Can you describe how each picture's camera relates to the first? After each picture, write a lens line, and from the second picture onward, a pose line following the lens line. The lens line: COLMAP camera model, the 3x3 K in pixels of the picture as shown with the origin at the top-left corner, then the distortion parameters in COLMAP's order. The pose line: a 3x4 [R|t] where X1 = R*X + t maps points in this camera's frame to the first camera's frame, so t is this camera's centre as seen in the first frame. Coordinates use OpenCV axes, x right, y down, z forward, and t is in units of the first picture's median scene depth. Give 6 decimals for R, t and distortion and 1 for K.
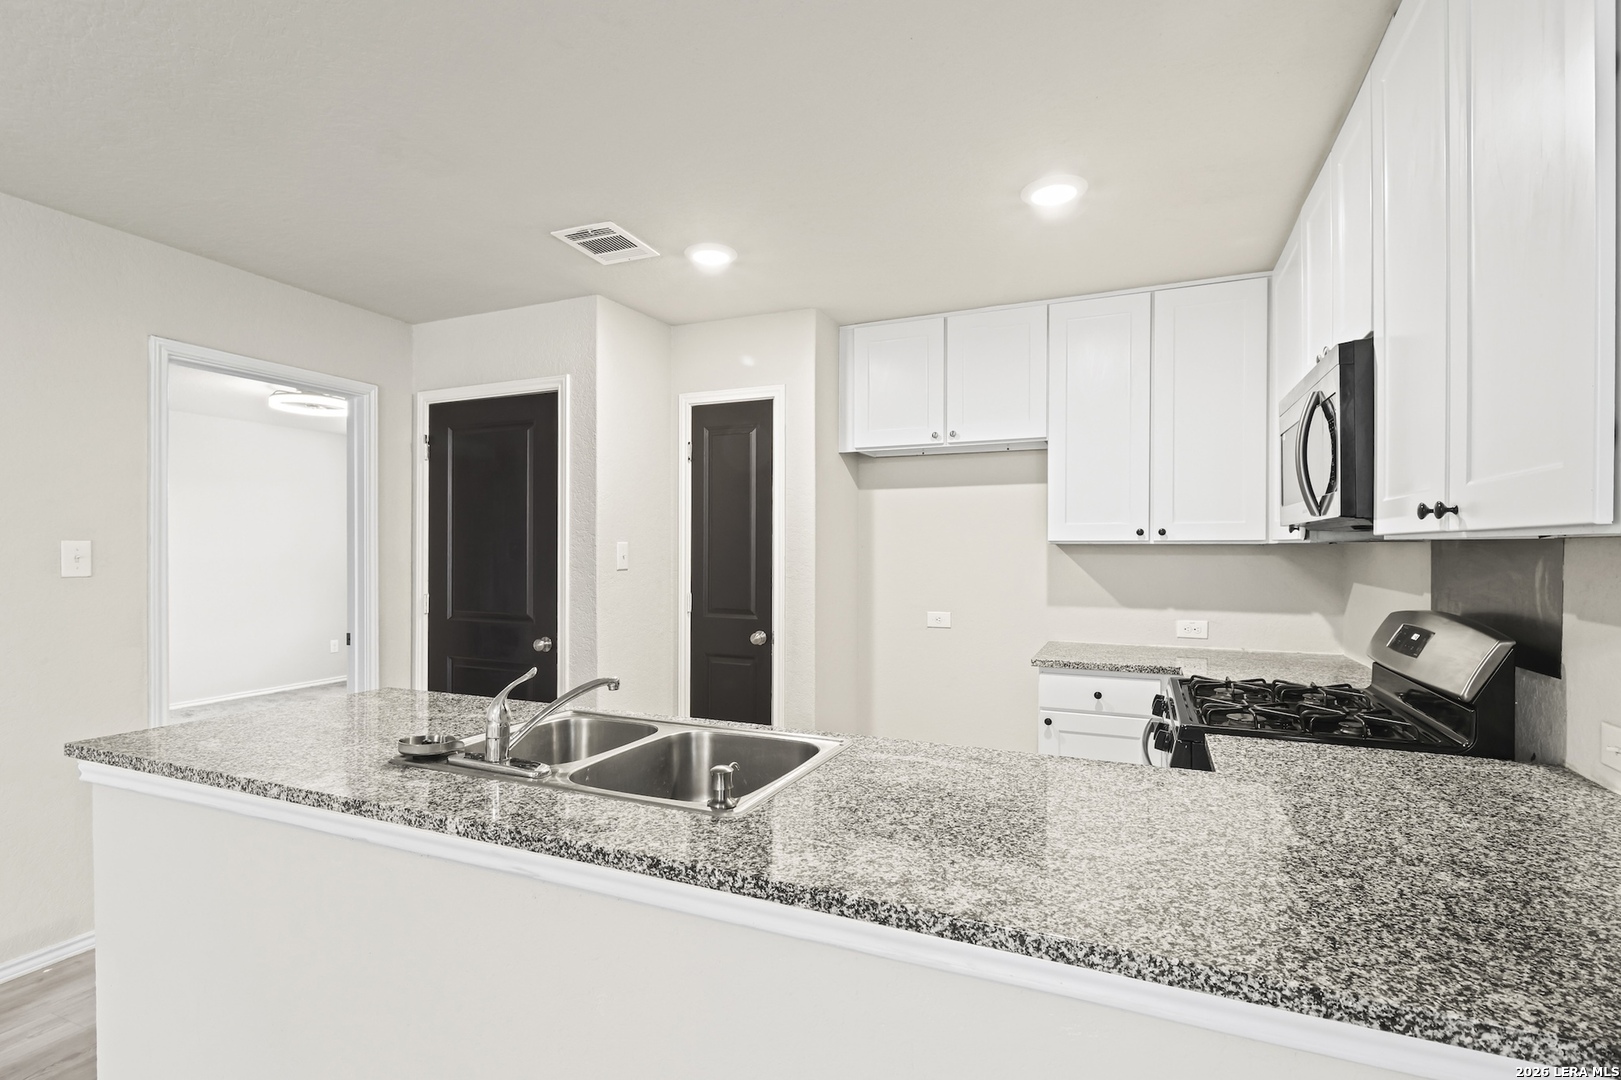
lens RADIAL K [[757.9, 0, 811.3], [0, 757.9, 549.5], [0, 0, 1]] dist [0.000482, -0.000059]
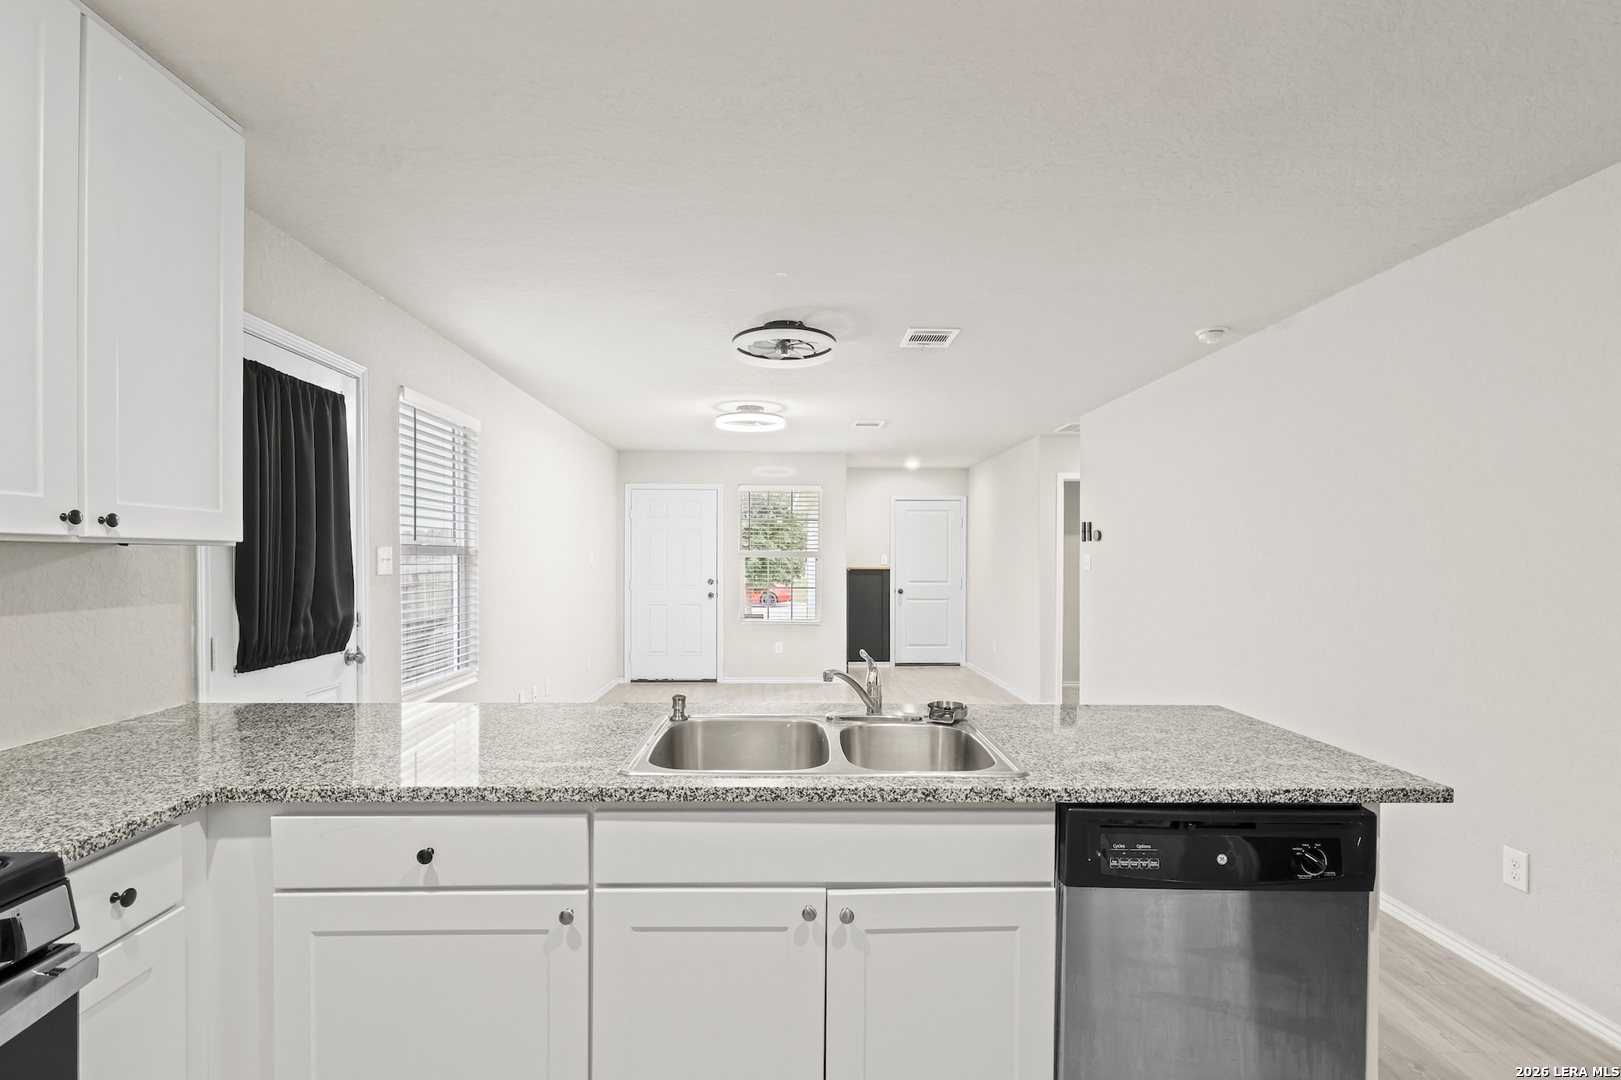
lens RADIAL K [[760.3, 0, 803.7], [0, 760.3, 563.7], [0, 0, 1]] dist [0.001817, -0.000112]
pose [[-0.907177, -0.002384, -0.420743, 0.123612], [-0.005641, 0.999963, 0.006496, 0.001798], [0.420712, 0.008267, -0.907156, 1.007603]]
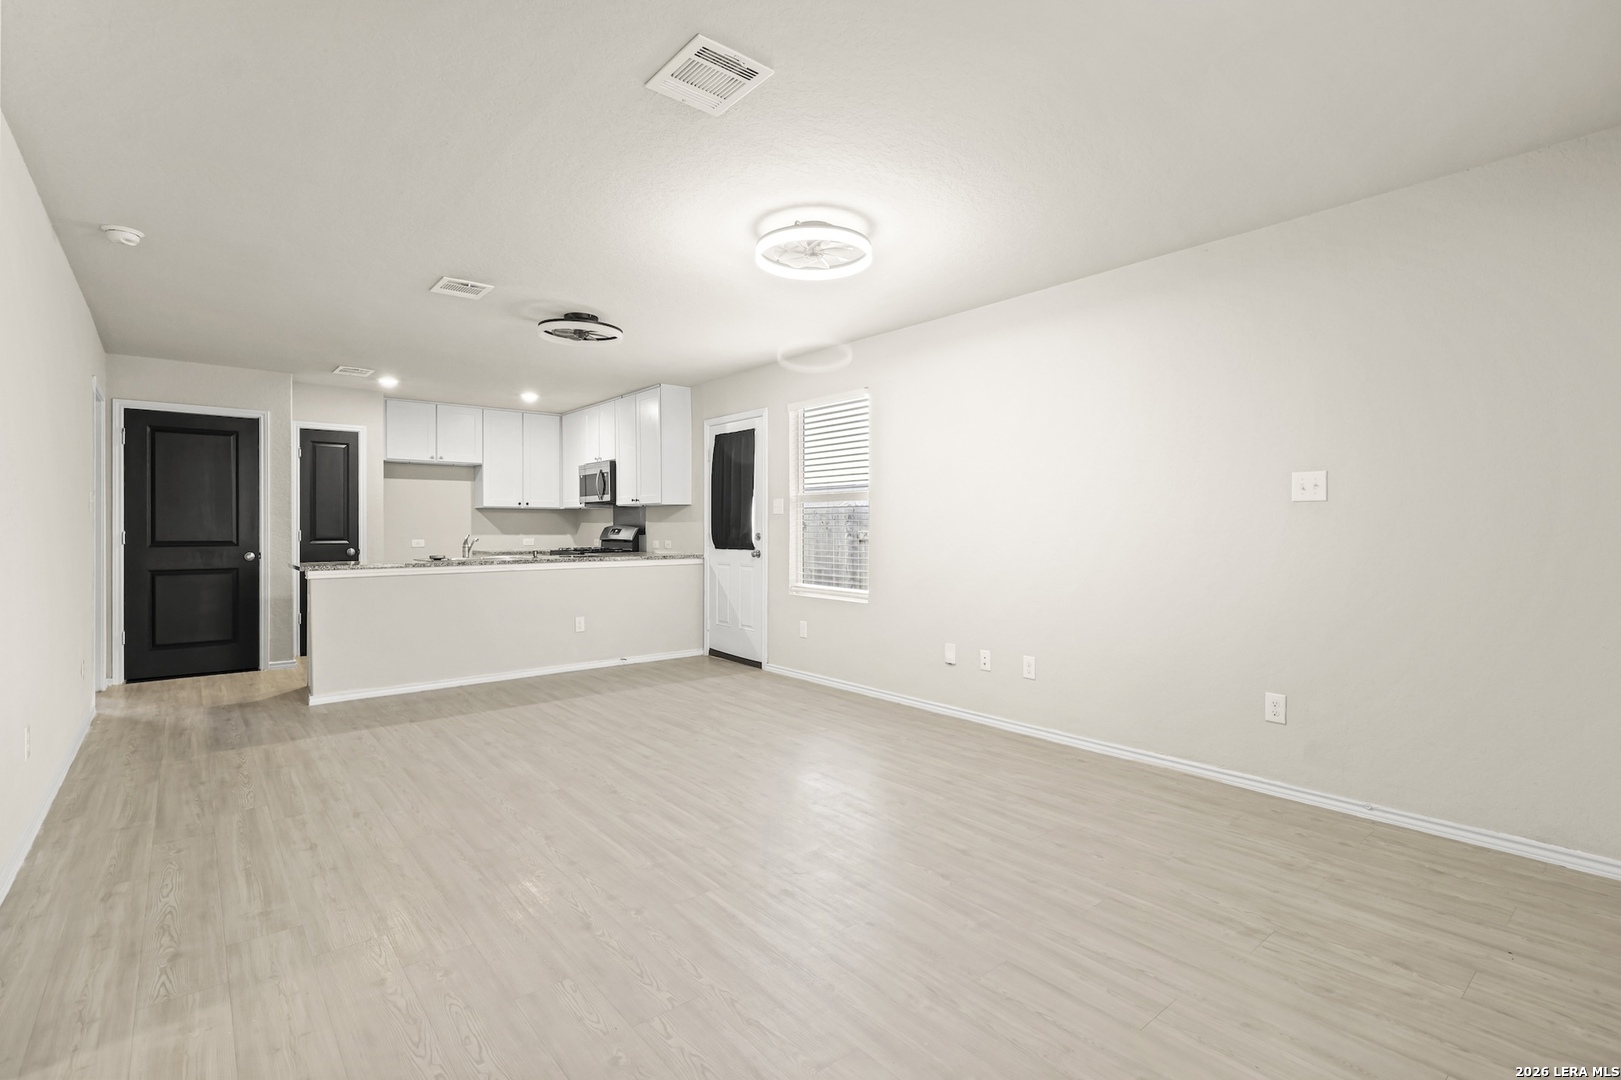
lens RADIAL K [[750.6, 0, 810.8], [0, 750.6, 531.5], [0, 0, 1]] dist [0.003888, -0.000761]
pose [[0.457982, -0.006427, 0.888938, -1.386086], [0.001645, 0.999978, 0.006383, 0.057167], [-0.888960, -0.001461, 0.457983, -1.063370]]
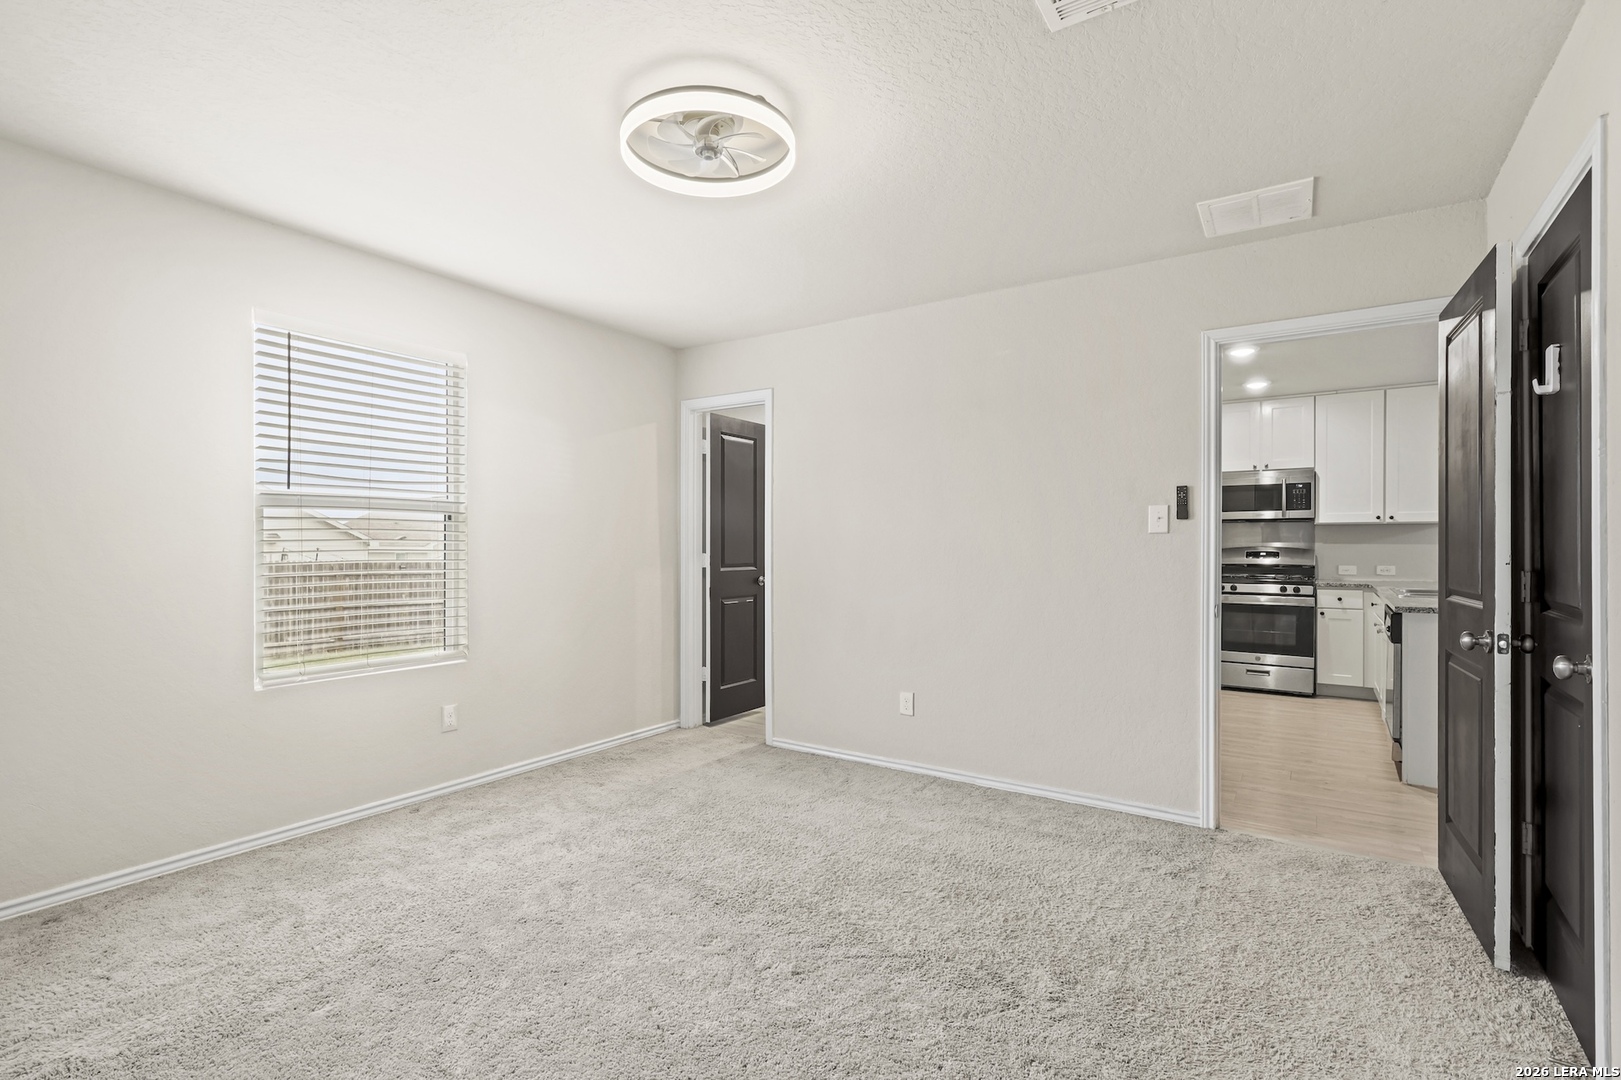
lens RADIAL K [[751.3, 0, 811.9], [0, 751.3, 541.4], [0, 0, 1]] dist [0.001649, -0.000461]
pose [[0.182622, 0.002787, 0.983179, -1.710169], [-0.003503, 0.999991, -0.002184, 0.045593], [-0.983177, -0.003045, 0.182630, 1.423101]]
